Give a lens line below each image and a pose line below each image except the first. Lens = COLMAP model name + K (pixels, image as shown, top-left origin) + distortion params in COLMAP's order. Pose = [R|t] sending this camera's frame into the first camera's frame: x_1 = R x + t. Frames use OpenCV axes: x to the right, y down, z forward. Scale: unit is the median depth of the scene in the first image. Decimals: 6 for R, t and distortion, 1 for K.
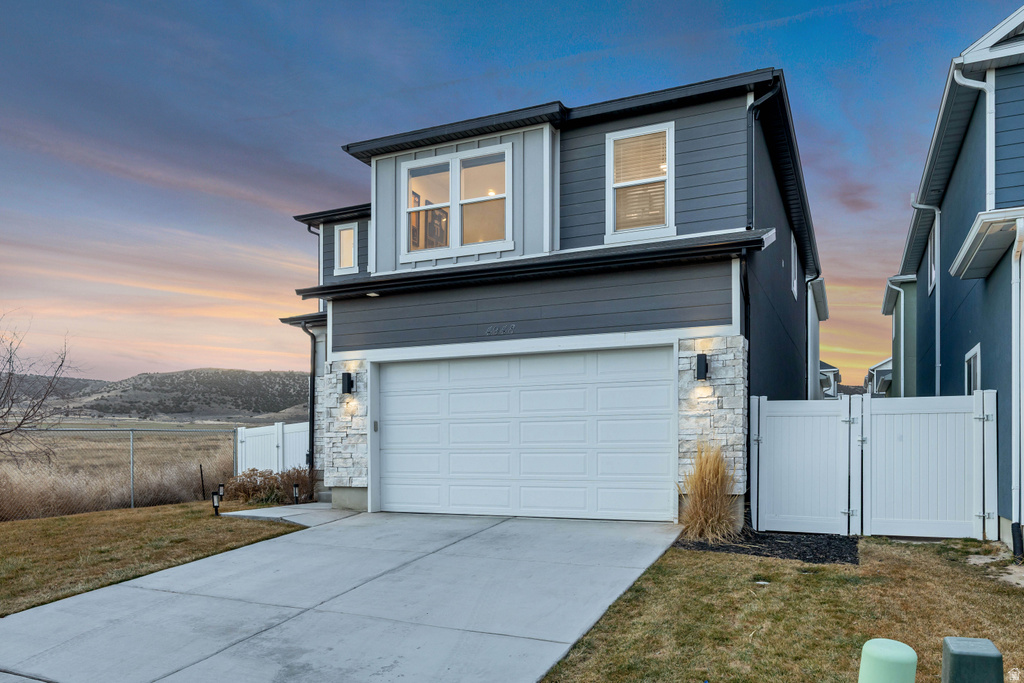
lens RADIAL K [[757.9, 0, 515.7], [0, 757.9, 452.0], [0, 0, 1]] dist [-0.001255, -0.001161]
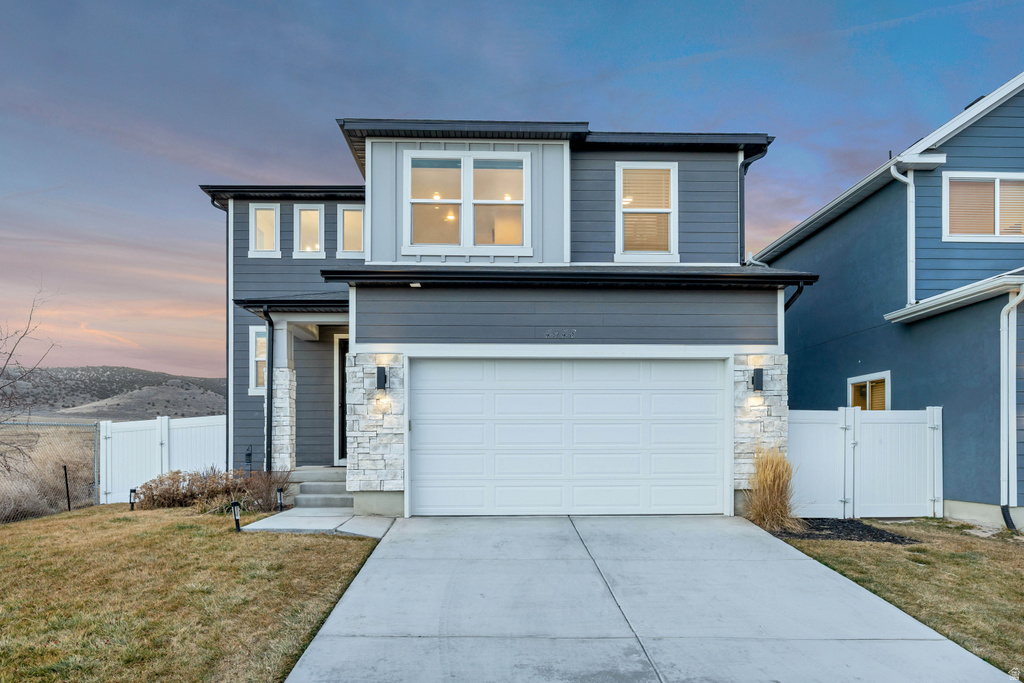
lens RADIAL K [[649.5, 0, 511.4], [0, 649.5, 443.9], [0, 0, 1]] dist [-0.004563, 0.001041]
pose [[0.896363, 0.000604, 0.443320, -0.429602], [-0.000552, 1.000000, -0.000246, -0.010862], [-0.443321, -0.000024, 0.896363, 0.223712]]
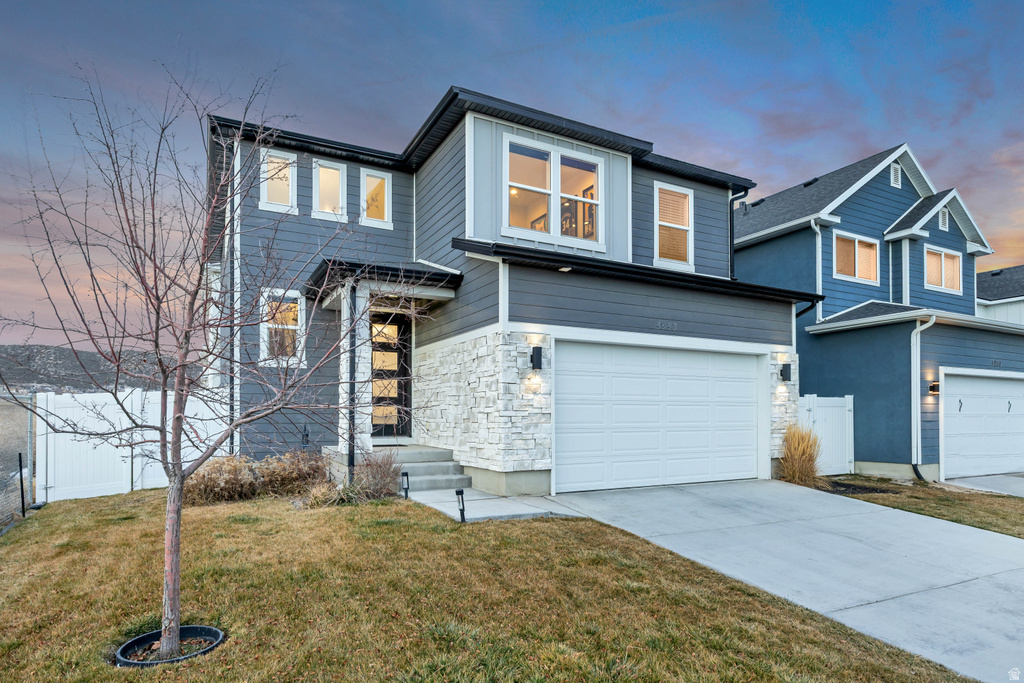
lens RADIAL K [[582.4, 0, 507.2], [0, 582.4, 412.9], [0, 0, 1]] dist [-0.000137, -0.001169]
pose [[0.607018, 0.007521, 0.794653, -0.806290], [-0.000989, 0.999962, -0.008709, -0.017713], [-0.794688, 0.004501, 0.607002, 0.597730]]
